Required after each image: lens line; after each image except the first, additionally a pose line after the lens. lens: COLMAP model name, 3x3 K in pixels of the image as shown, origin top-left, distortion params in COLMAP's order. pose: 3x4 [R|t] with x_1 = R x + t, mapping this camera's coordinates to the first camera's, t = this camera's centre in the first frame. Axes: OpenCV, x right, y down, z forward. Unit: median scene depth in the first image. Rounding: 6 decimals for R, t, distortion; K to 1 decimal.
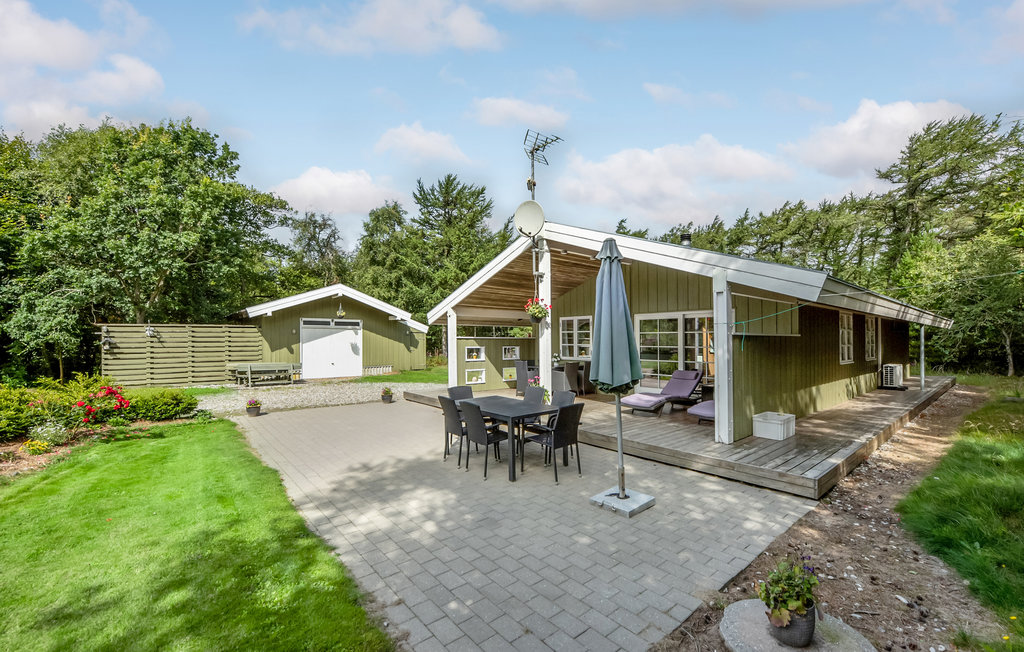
lens RADIAL K [[416.6, 0, 525.8], [0, 416.6, 338.9], [0, 0, 1]] dist [-0.000342, 0.000004]
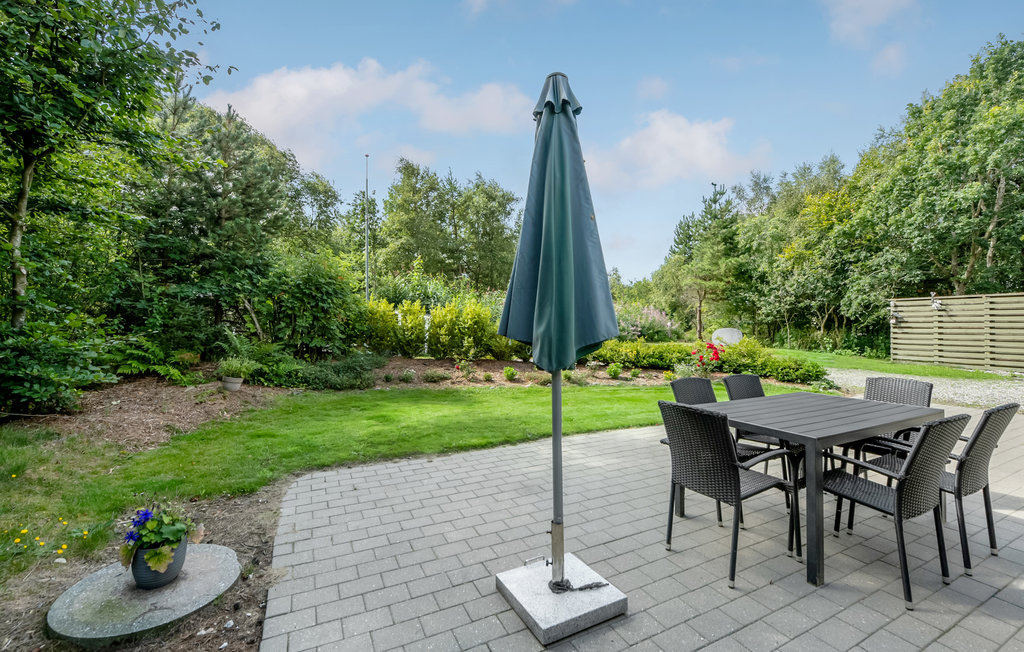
lens RADIAL K [[419.5, 0, 512.0], [0, 419.5, 326.0], [0, 0, 1]] dist [-0.000284, -0.000058]
pose [[-0.246781, 0.006106, -0.969052, 0.228631], [0.000975, 0.999981, 0.006052, 0.024112], [0.969071, 0.000549, -0.246783, 0.339503]]
